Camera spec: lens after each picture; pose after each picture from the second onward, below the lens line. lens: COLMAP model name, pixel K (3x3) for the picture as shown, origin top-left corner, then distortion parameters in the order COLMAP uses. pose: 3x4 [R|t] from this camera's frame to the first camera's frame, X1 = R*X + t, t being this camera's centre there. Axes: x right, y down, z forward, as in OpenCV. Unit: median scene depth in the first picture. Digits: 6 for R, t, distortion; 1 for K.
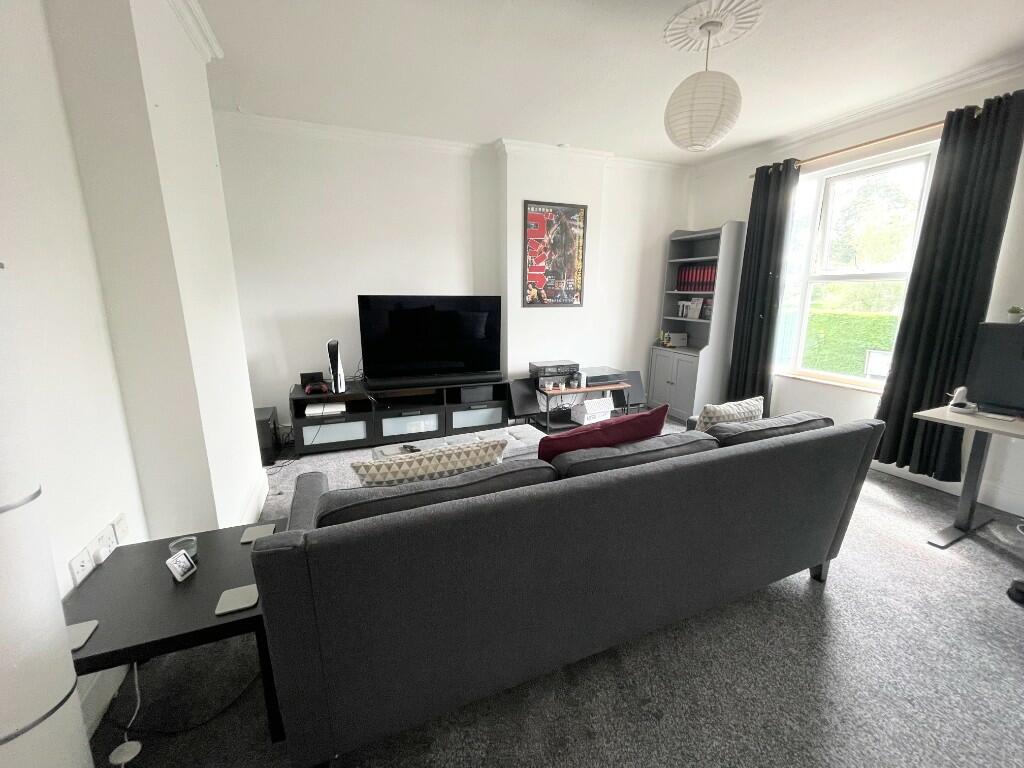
lens RADIAL K [[411.2, 0, 514.5], [0, 411.2, 384.0], [0, 0, 1]] dist [-0.005567, 0.000859]
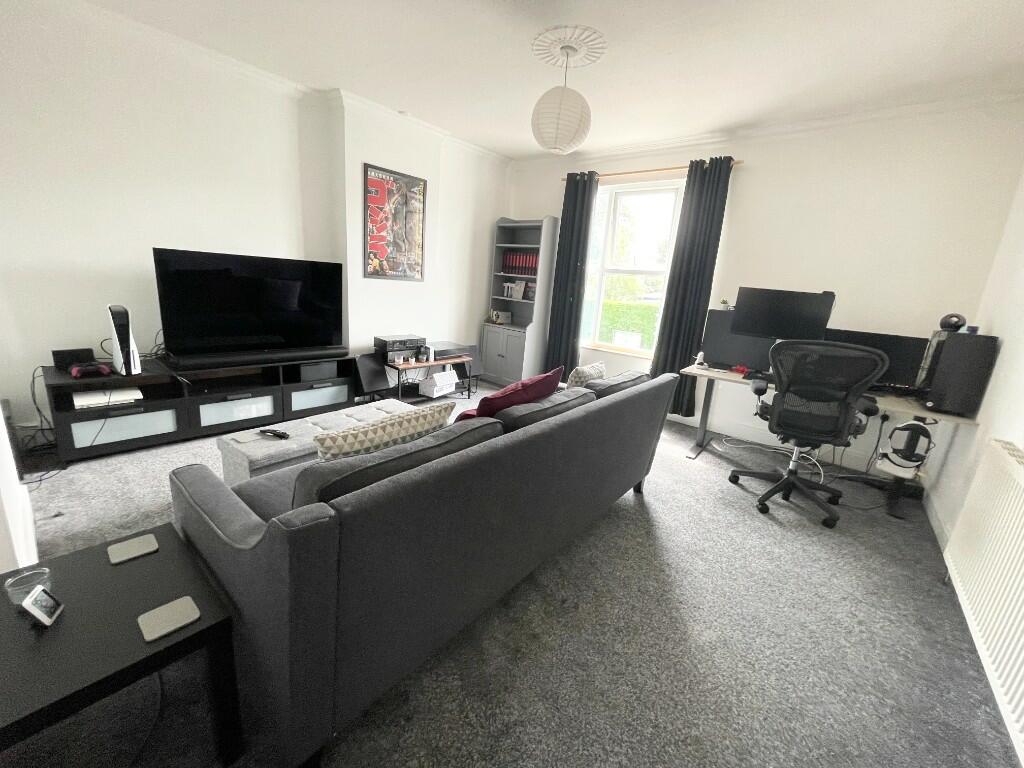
lens RADIAL K [[411.2, 0, 512.5], [0, 411.2, 384.6], [0, 0, 1]] dist [-0.005567, 0.000859]
pose [[0.882246, -0.051377, 0.467978, -0.156777], [0.026502, 0.997871, 0.059588, 0.012219], [-0.470043, -0.040168, 0.881729, -0.005980]]
